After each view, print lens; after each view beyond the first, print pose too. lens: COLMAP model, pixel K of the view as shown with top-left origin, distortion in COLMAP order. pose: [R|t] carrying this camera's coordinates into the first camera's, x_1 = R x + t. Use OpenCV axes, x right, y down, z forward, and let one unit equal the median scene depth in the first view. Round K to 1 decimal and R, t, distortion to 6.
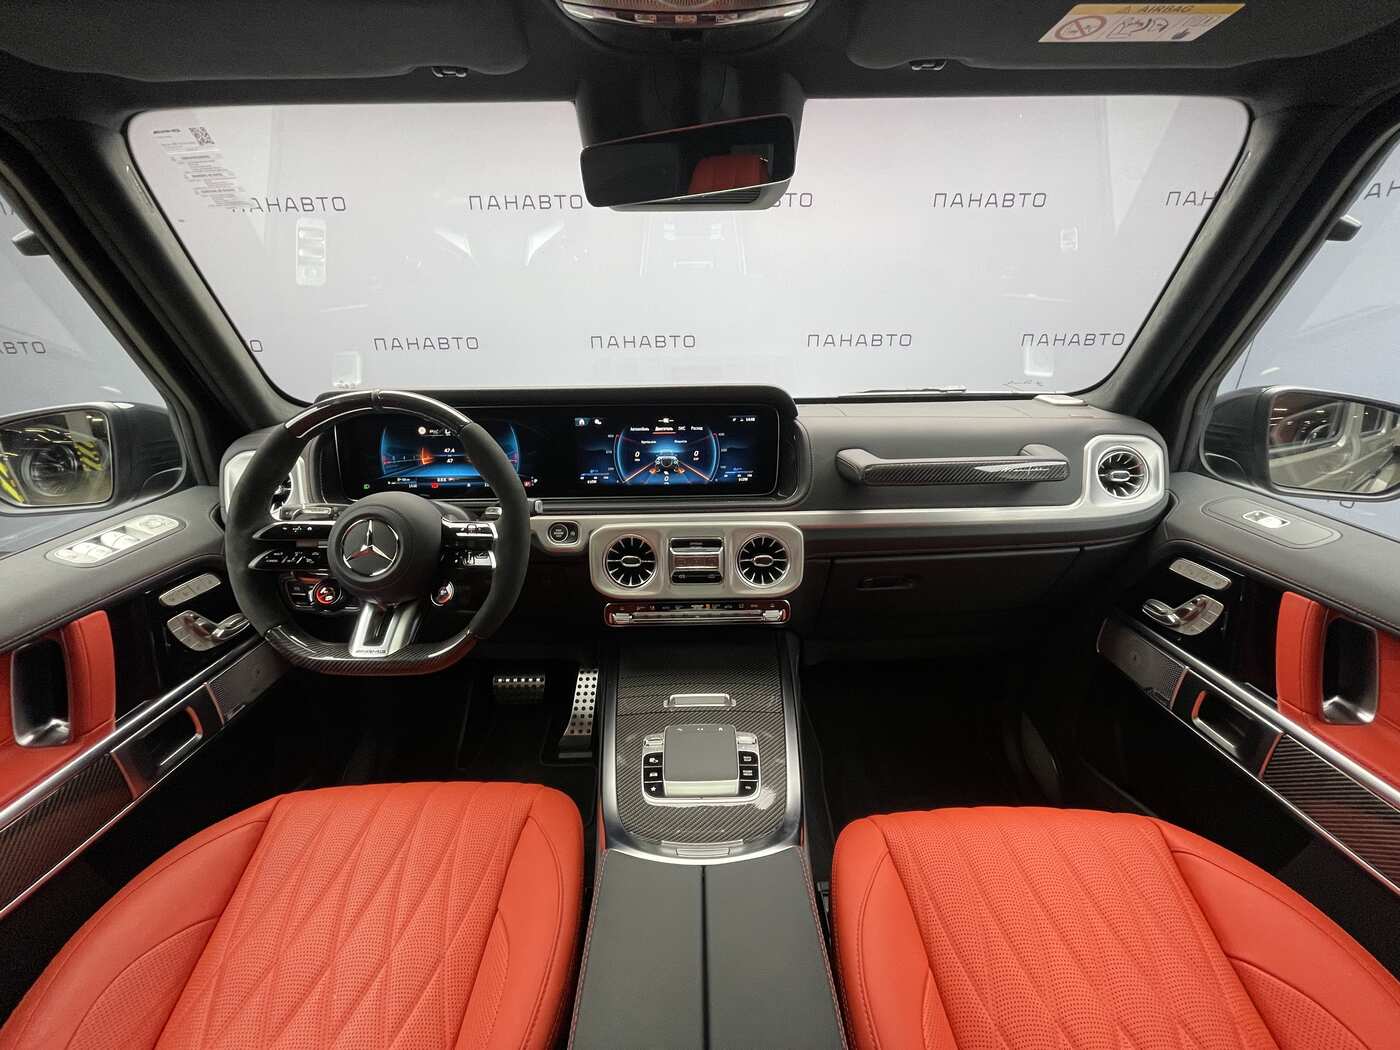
lens RADIAL K [[557.9, 0, 700.0], [0, 557.9, 525.0], [0, 0, 1]] dist [0.012308, -0.006971]
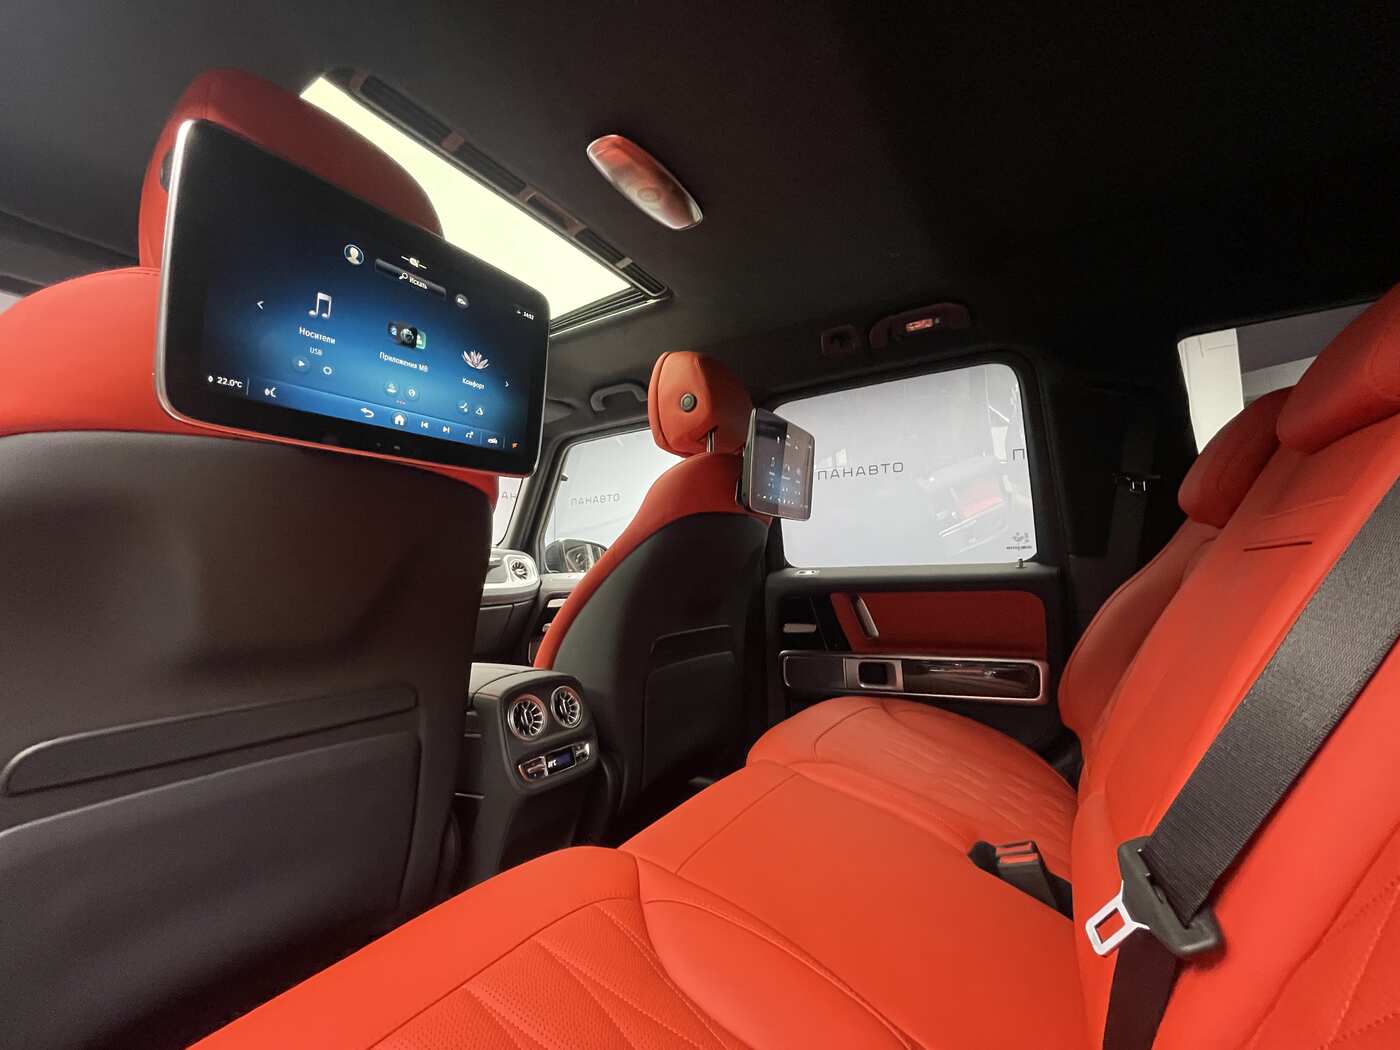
lens RADIAL K [[559.4, 0, 698.0], [0, 559.4, 527.4], [0, 0, 1]] dist [-0.001149, -0.000364]
pose [[0.539242, 0.075573, 0.838753, -0.719778], [0.325707, 0.899746, -0.290469, 0.615263], [-0.776616, 0.429821, 0.460566, -0.619849]]
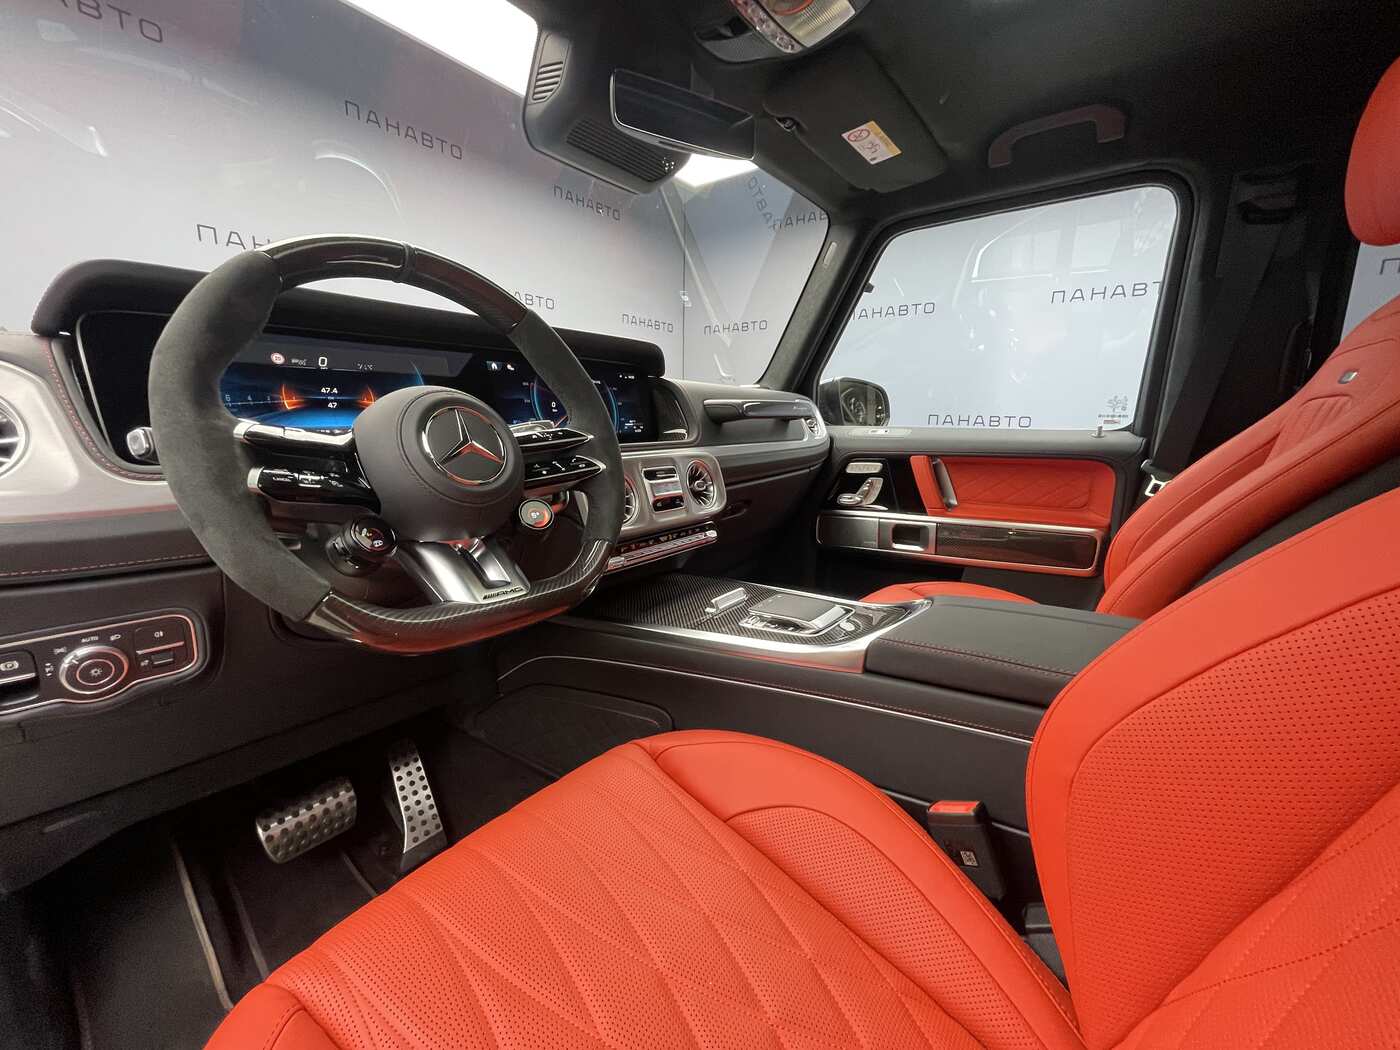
lens RADIAL K [[570.9, 0, 701.5], [0, 570.9, 527.8], [0, 0, 1]] dist [0.001027, 0.000018]
pose [[0.612584, -0.136572, 0.778517, -0.759608], [0.282328, 0.957789, -0.054132, 0.199859], [-0.738262, 0.252958, 0.625285, 0.279905]]
